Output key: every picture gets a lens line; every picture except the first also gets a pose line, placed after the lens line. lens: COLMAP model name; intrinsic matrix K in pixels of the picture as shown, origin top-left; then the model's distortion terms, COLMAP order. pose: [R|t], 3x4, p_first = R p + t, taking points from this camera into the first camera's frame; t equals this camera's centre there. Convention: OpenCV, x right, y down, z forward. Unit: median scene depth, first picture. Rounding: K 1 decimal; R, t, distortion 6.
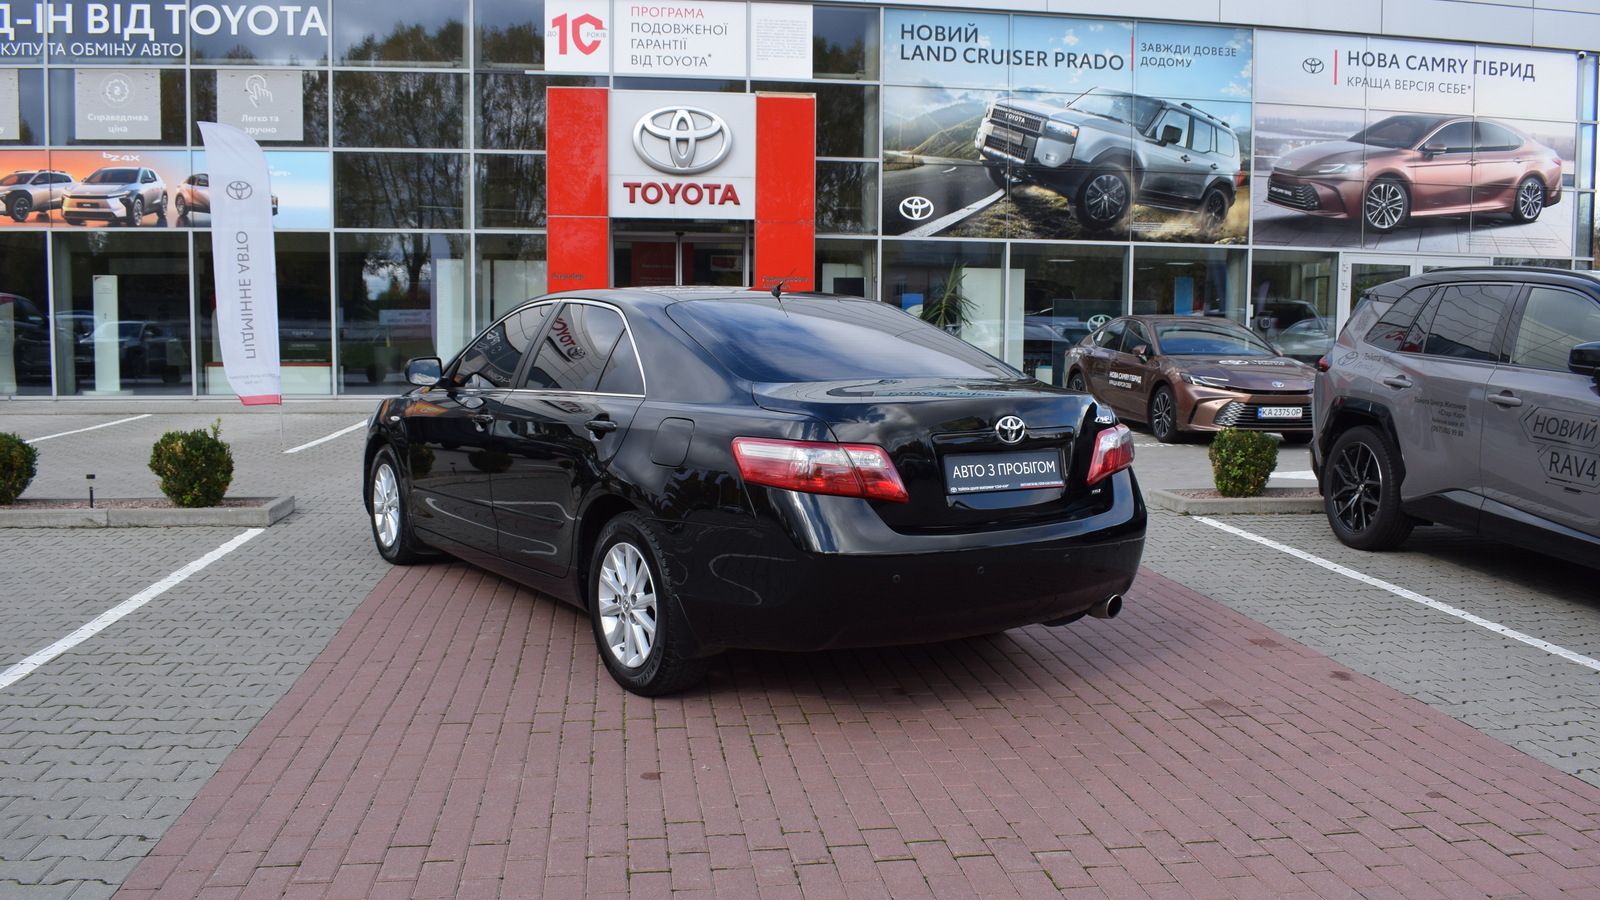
lens RADIAL K [[1285.9, 0, 800.0], [0, 1285.9, 450.0], [0, 0, 1]] dist [-0.096698, 0.017198]
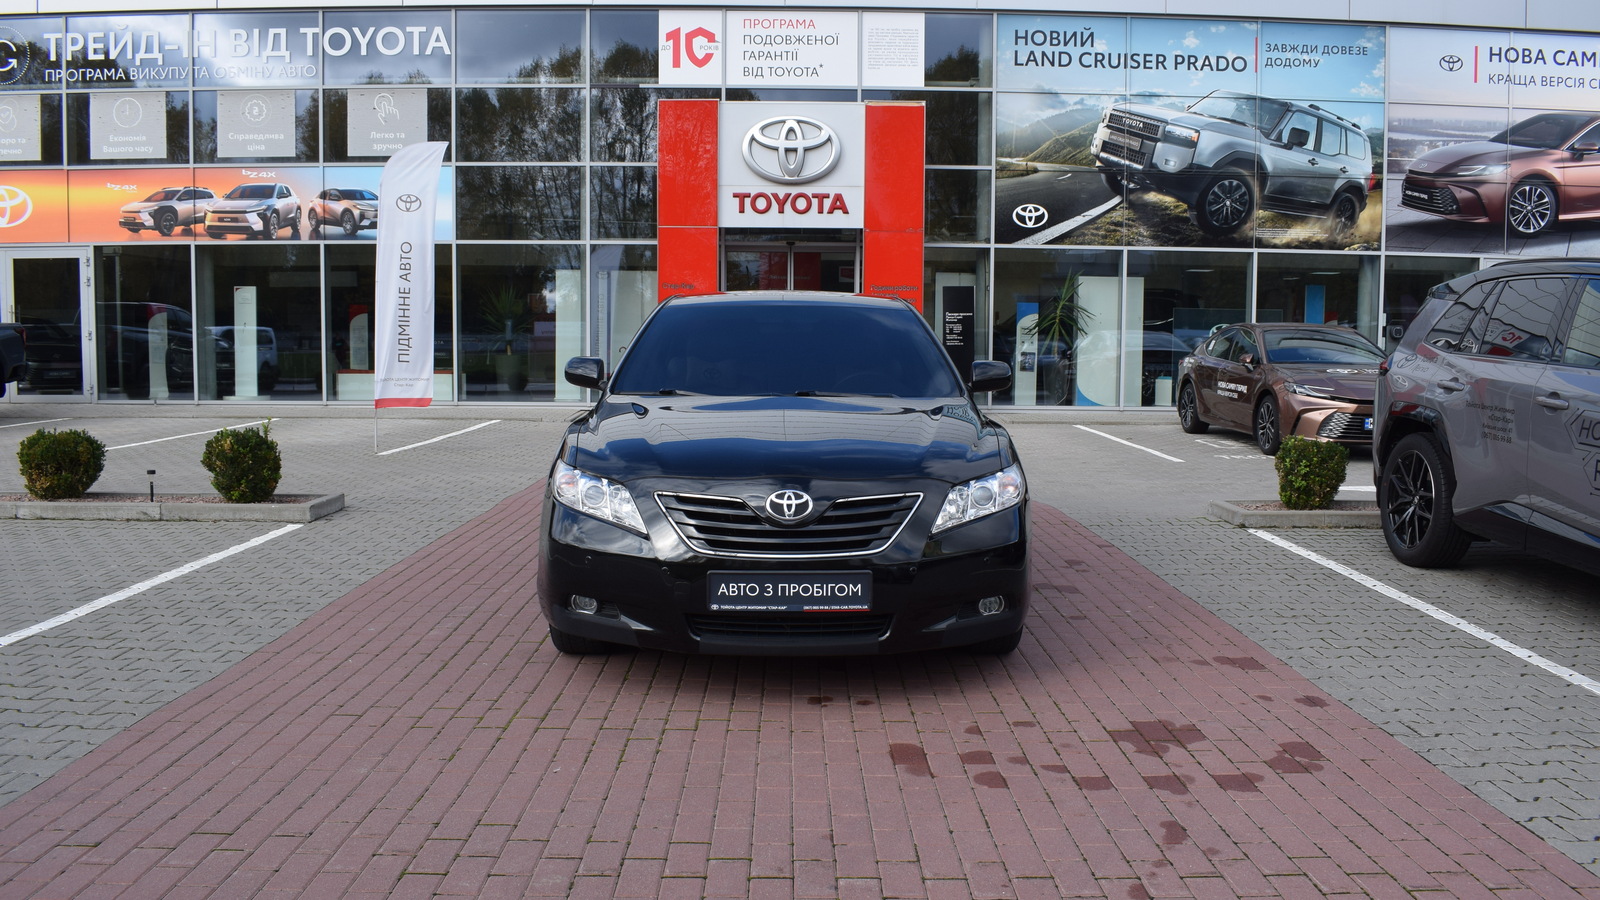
lens RADIAL K [[1272.5, 0, 812.8], [0, 1272.5, 450.4], [0, 0, 1]] dist [-0.095425, 0.016352]
pose [[0.992533, 0.009995, -0.121566, 0.047367], [-0.011233, 0.999892, -0.009502, 0.002995], [0.121458, 0.010797, 0.992538, 0.016092]]
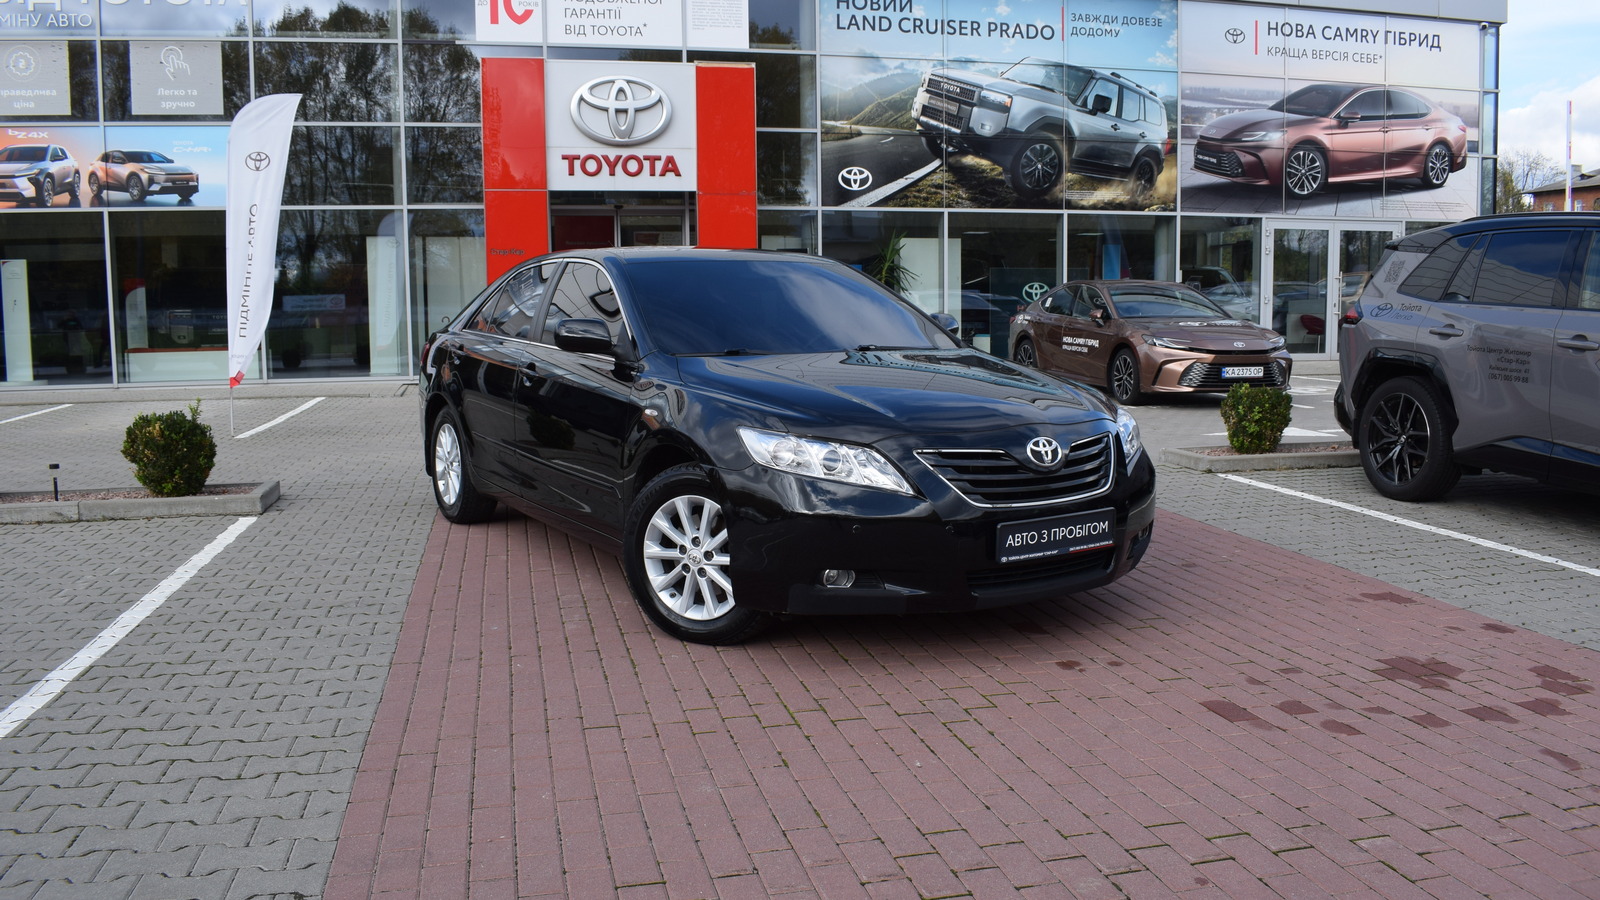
lens RADIAL K [[1252.4, 0, 800.0], [0, 1252.4, 450.0], [0, 0, 1]] dist [-0.096866, 0.018583]
pose [[0.995641, -0.028334, 0.088866, -0.046734], [0.026703, 0.999454, 0.019483, 0.002934], [-0.089369, -0.017025, 0.995853, 0.033195]]
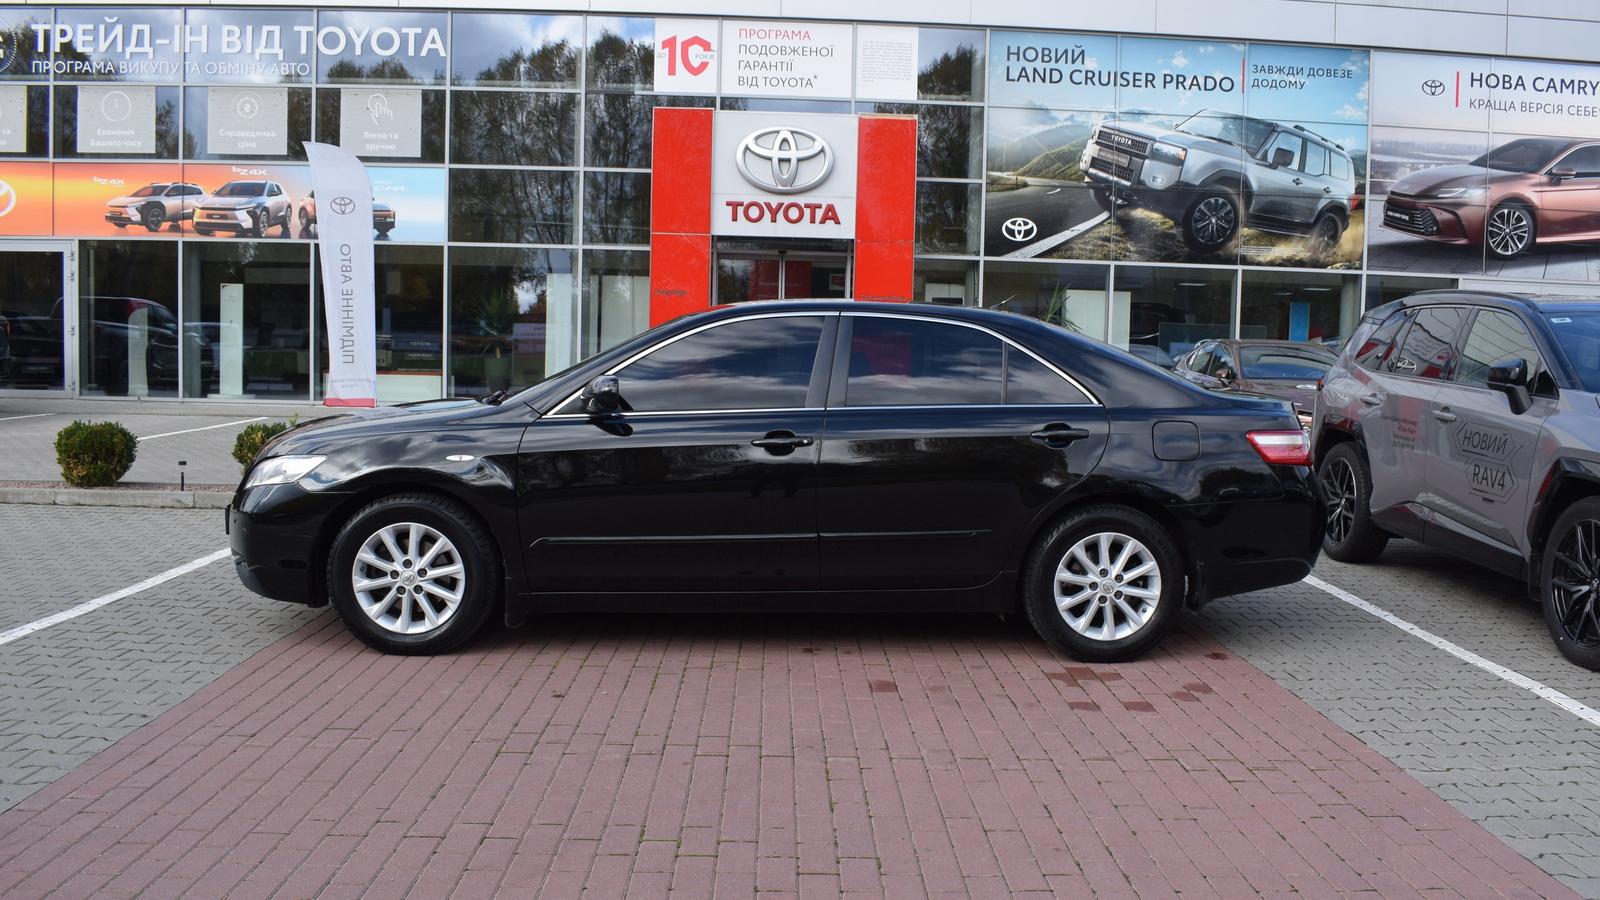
lens RADIAL K [[1344.8, 0, 850.0], [0, 1344.8, 450.4], [0, 0, 1]] dist [-0.095439, 0.017104]
pose [[0.996229, 0.023693, -0.083464, 0.053206], [-0.025437, 0.999478, -0.019897, 0.008015], [0.082949, 0.021945, 0.996312, -0.050769]]
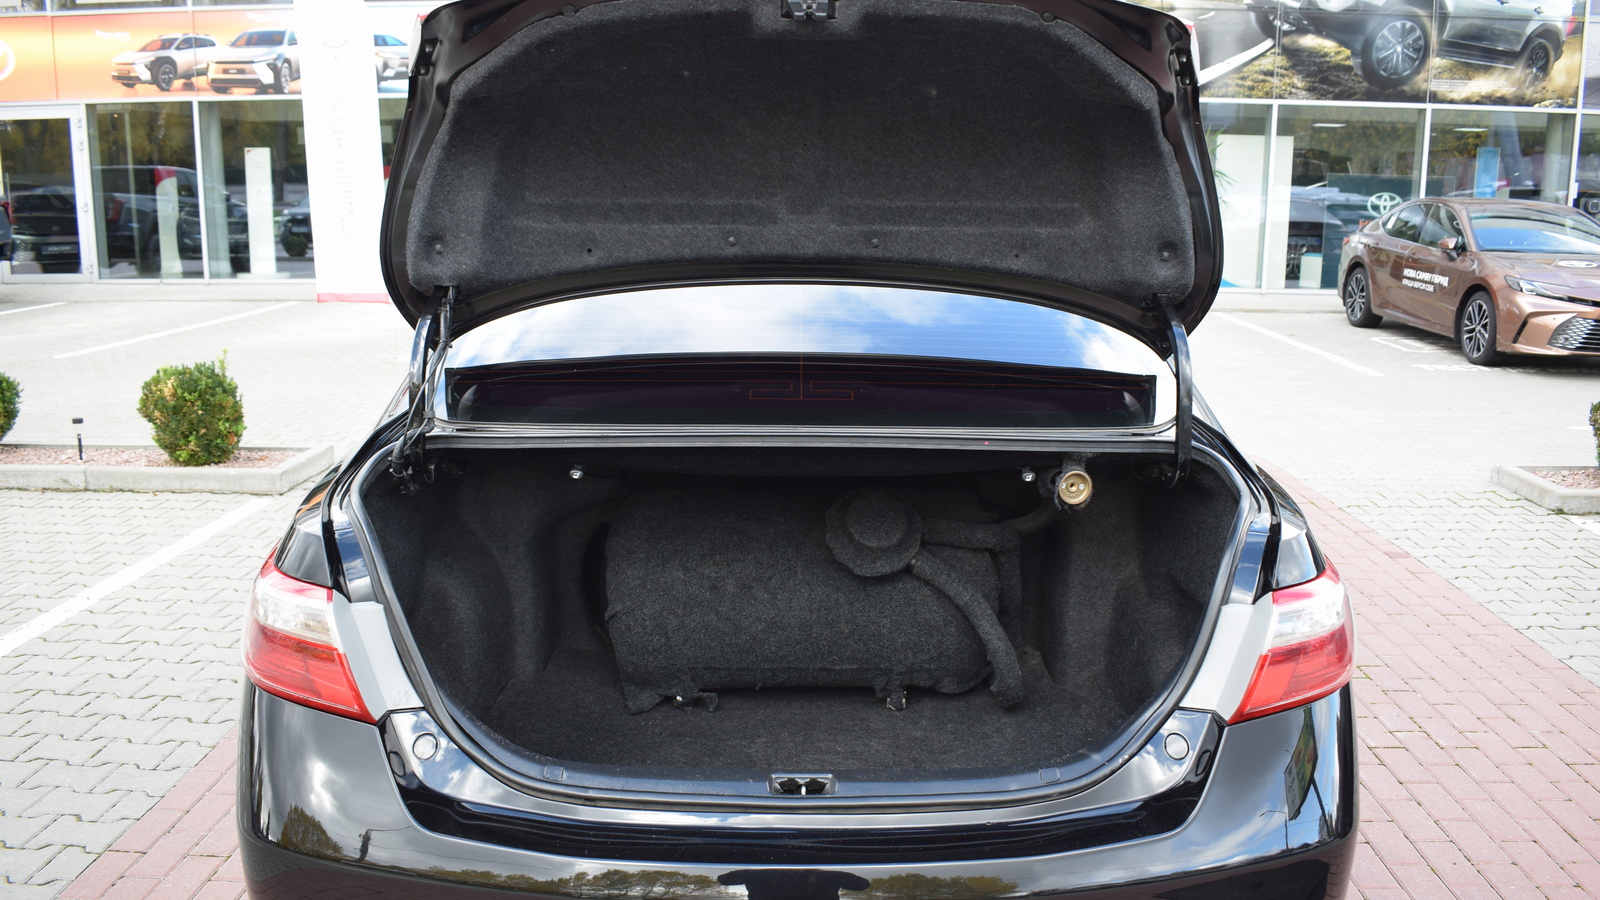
lens RADIAL K [[1282.7, 0, 810.1], [0, 1282.7, 448.6], [0, 0, 1]] dist [-0.095809, 0.015380]
pose [[0.985746, 0.032838, -0.165003, 0.007624], [-0.015551, 0.994351, 0.104992, -0.022305], [0.167519, -0.100930, 0.980689, 0.134961]]
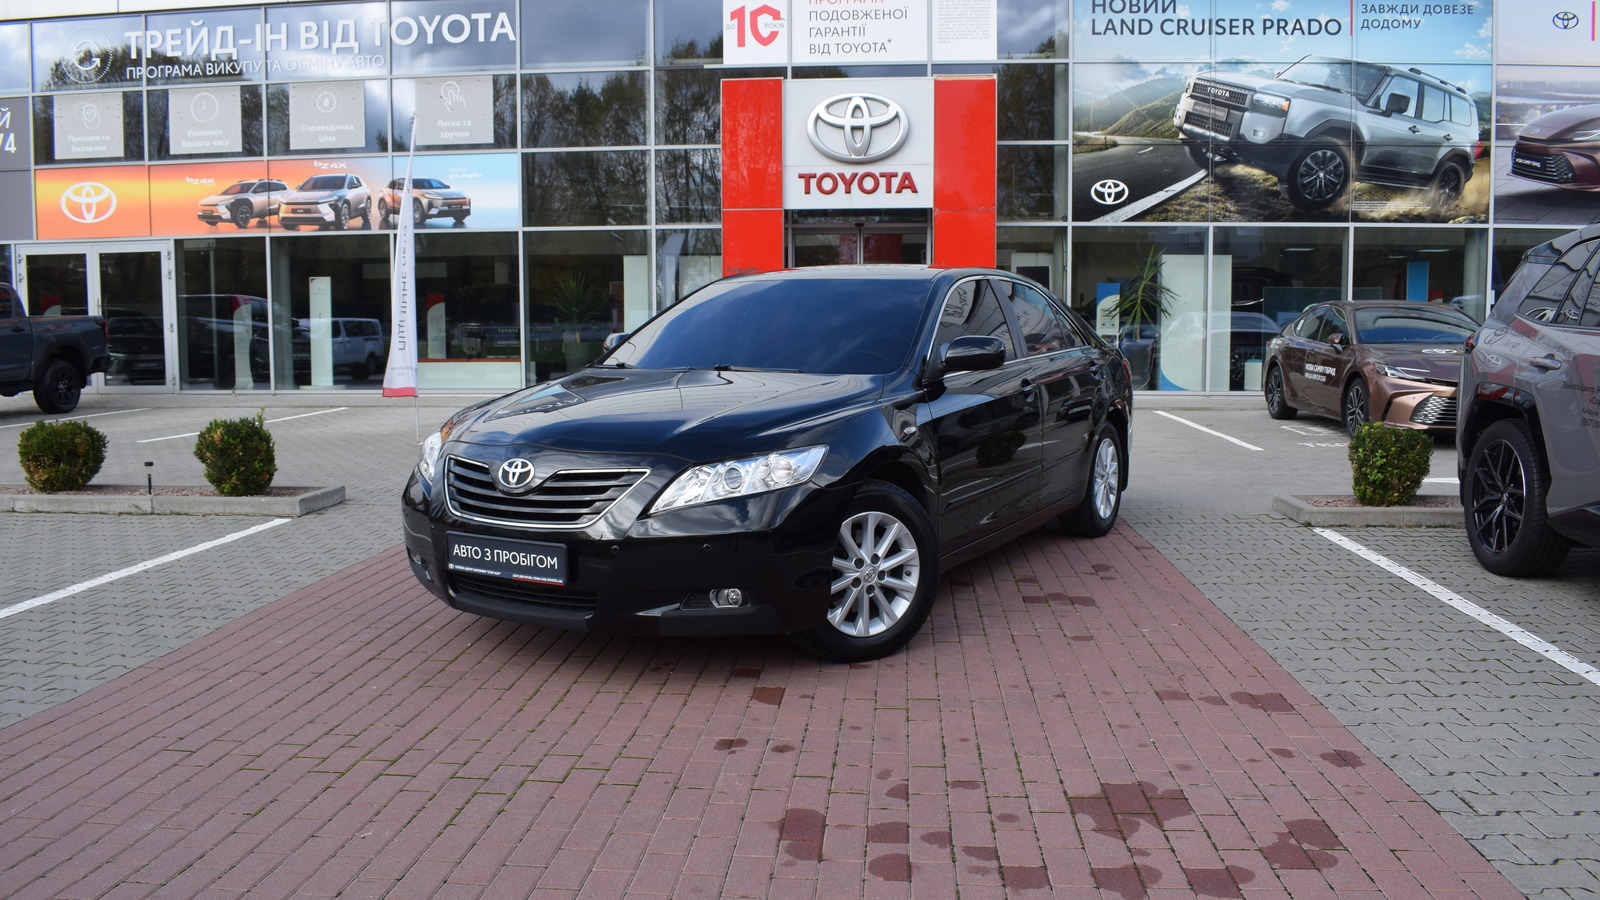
lens RADIAL K [[1249.5, 0, 800.0], [0, 1249.5, 450.0], [0, 0, 1]] dist [-0.095977, 0.016033]
pose [[0.975946, 0.010175, -0.217773, 0.072482], [-0.009882, 0.999948, 0.002435, 0.001043], [0.217786, -0.000224, 0.975996, 0.065380]]
